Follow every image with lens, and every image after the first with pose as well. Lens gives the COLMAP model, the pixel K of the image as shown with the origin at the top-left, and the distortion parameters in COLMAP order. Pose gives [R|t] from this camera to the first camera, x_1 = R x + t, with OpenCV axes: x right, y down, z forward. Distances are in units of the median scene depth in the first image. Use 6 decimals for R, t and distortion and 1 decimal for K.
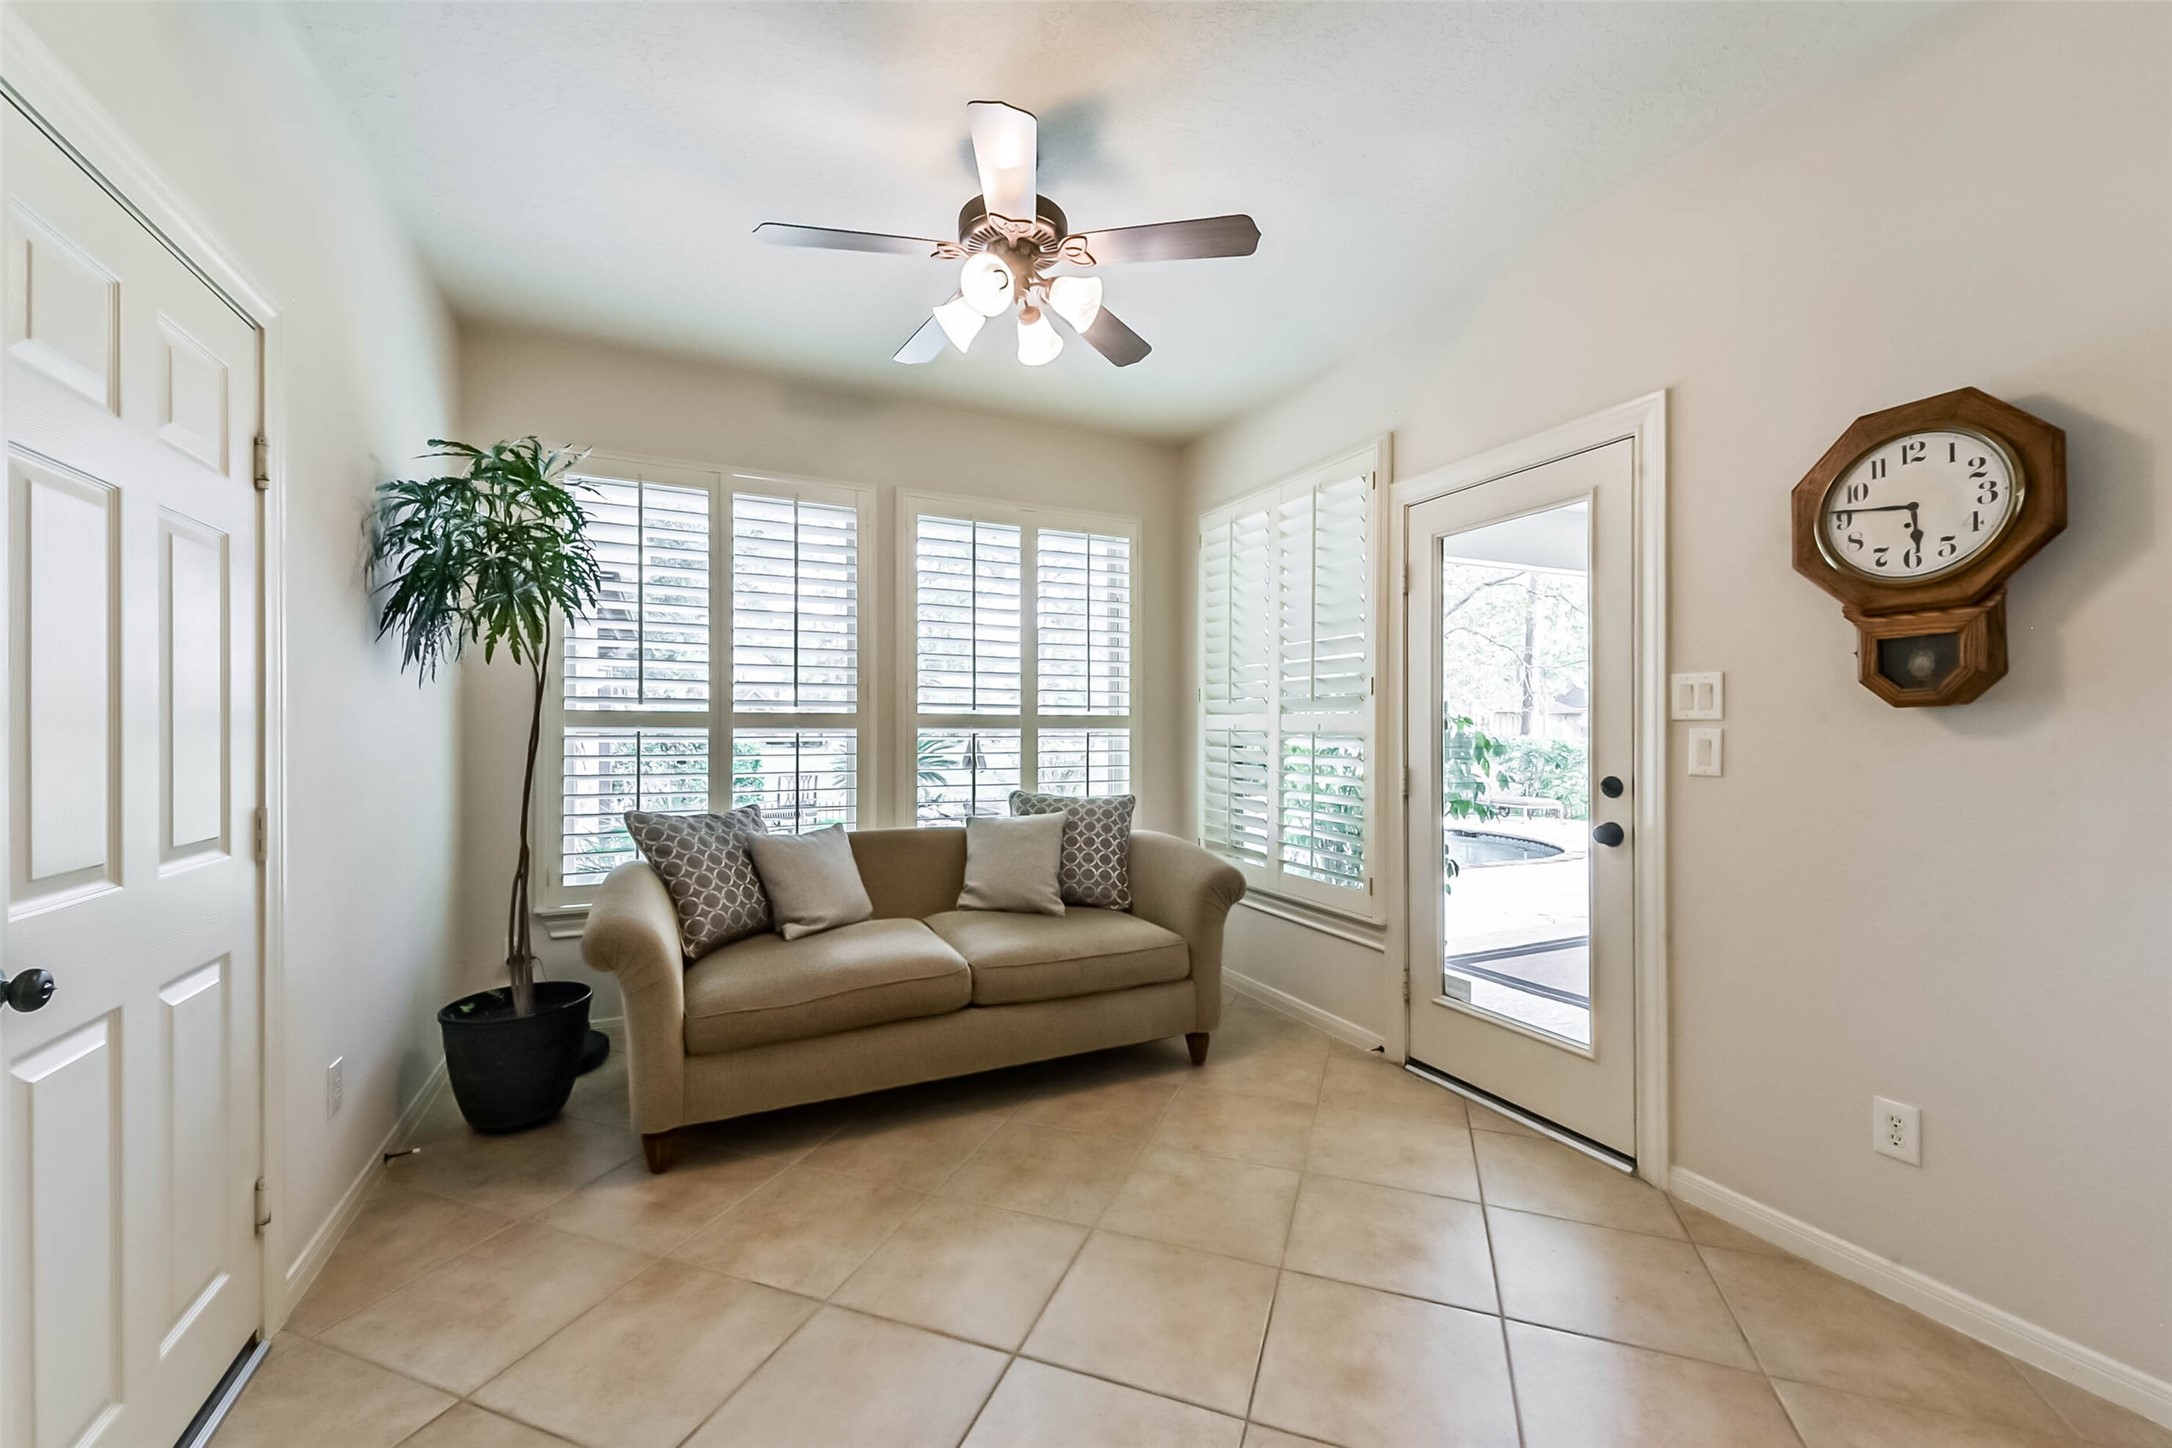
lens RADIAL K [[847.9, 0, 1084.7], [0, 847.9, 731.9], [0, 0, 1]] dist [0.002916, -0.001090]
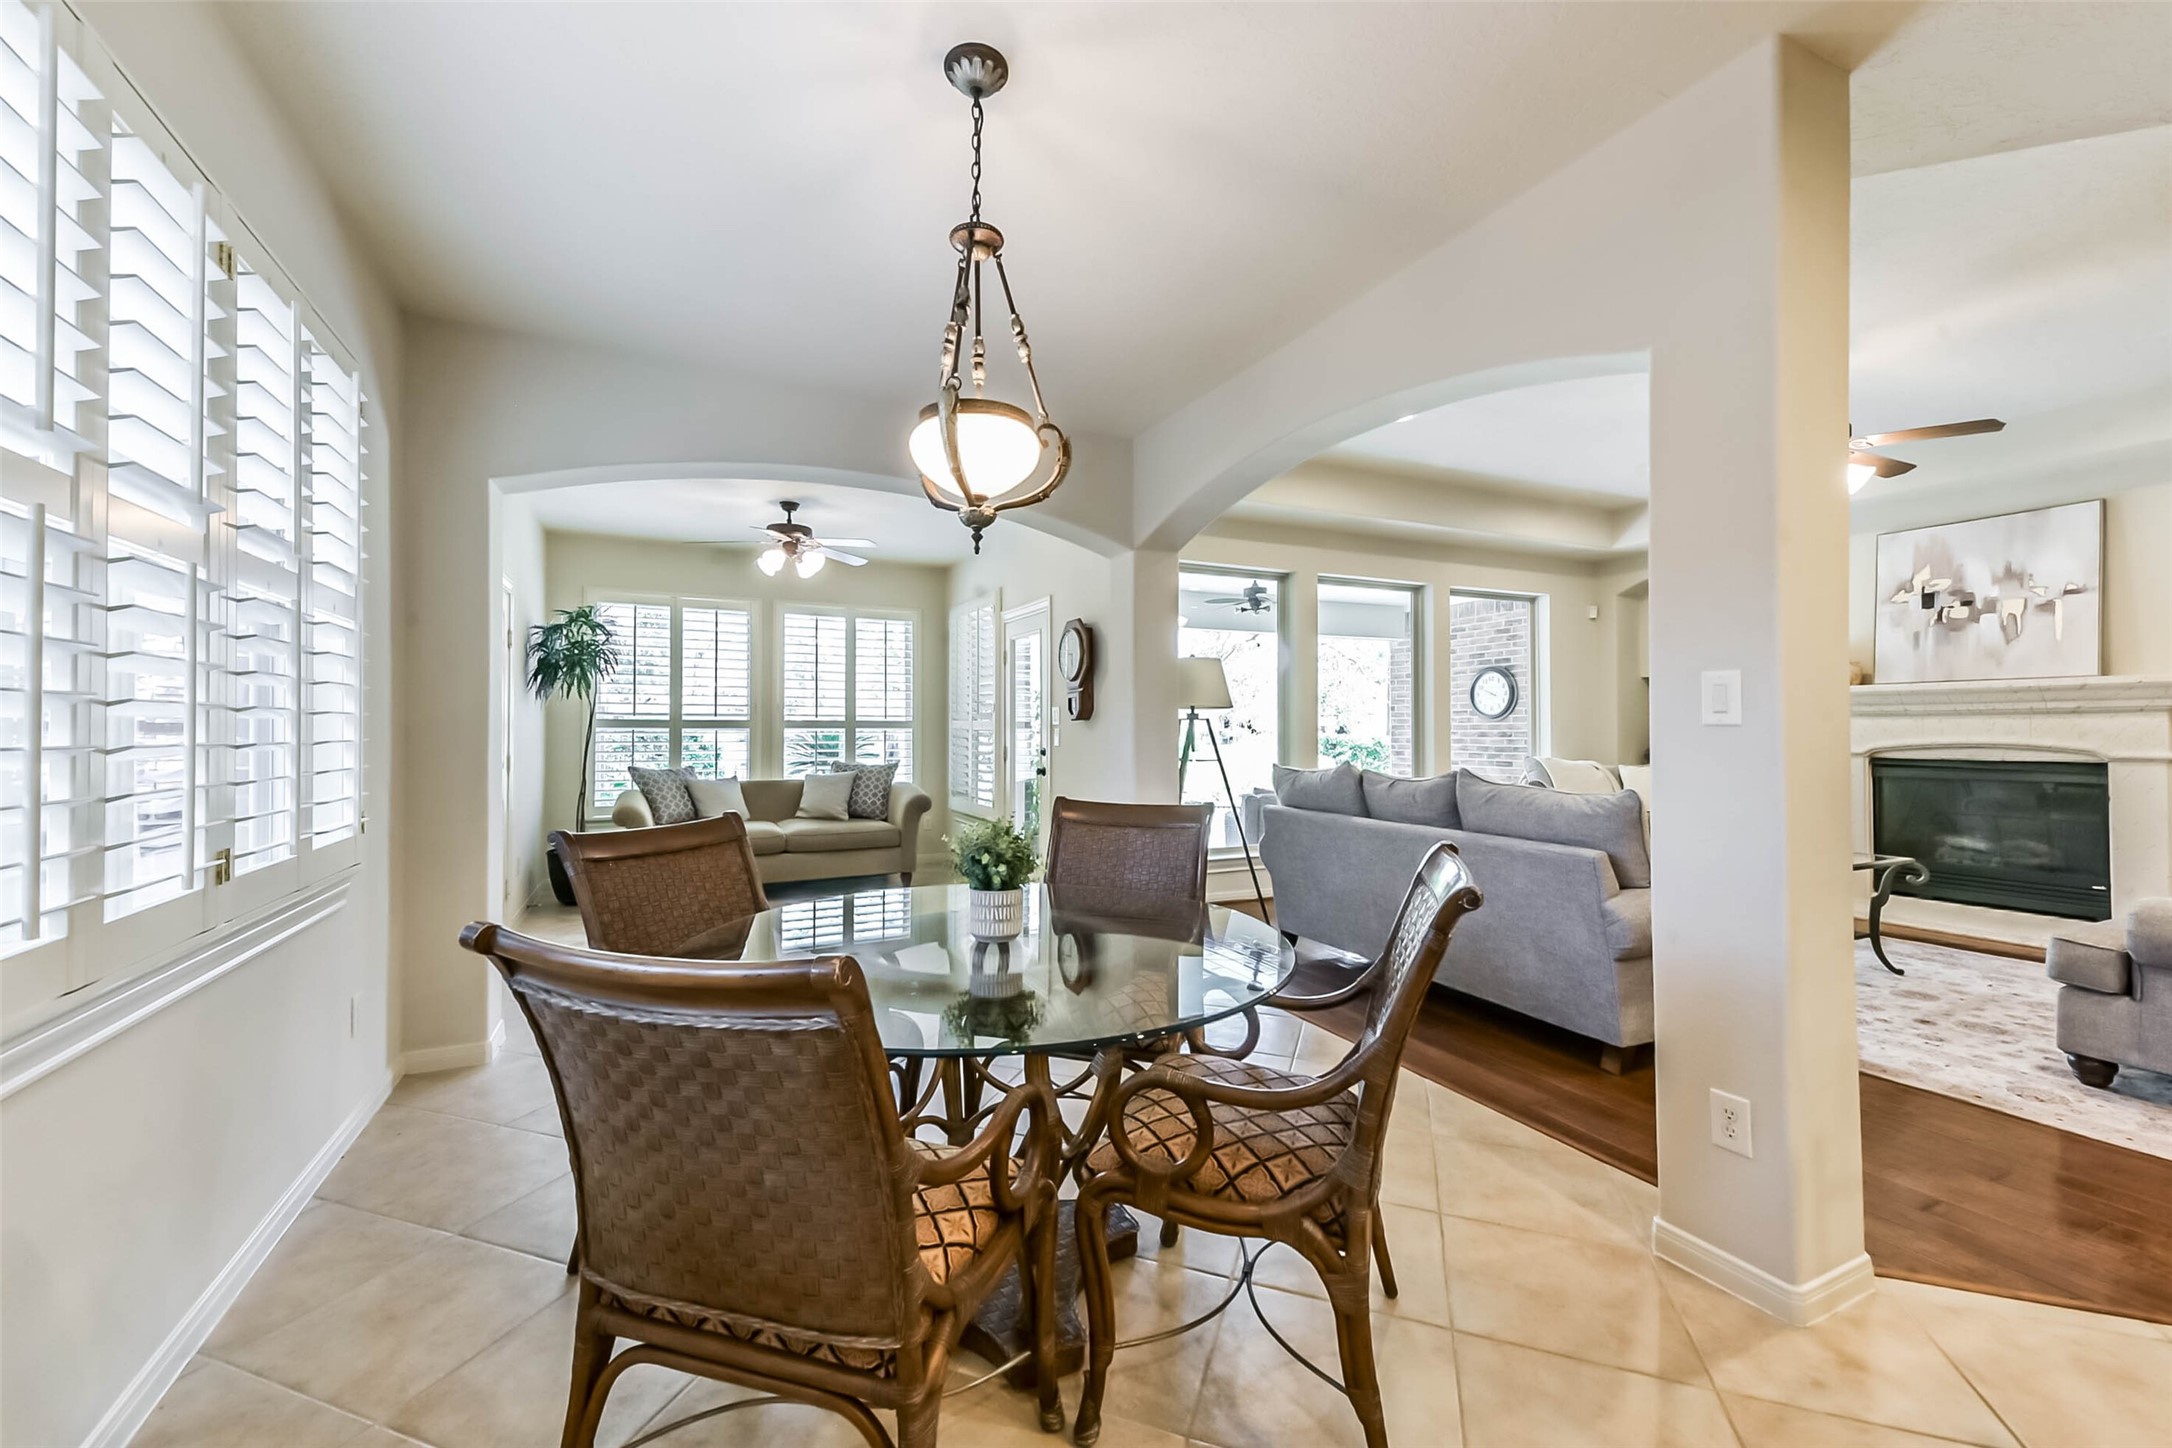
lens RADIAL K [[847.9, 0, 1107.2], [0, 847.9, 721.0], [0, 0, 1]] dist [0.002916, -0.001090]
pose [[0.999312, 0.001343, 0.037064, 0.504663], [-0.000994, 0.999955, -0.009433, -0.002475], [-0.037075, 0.009390, 0.999268, -1.017139]]
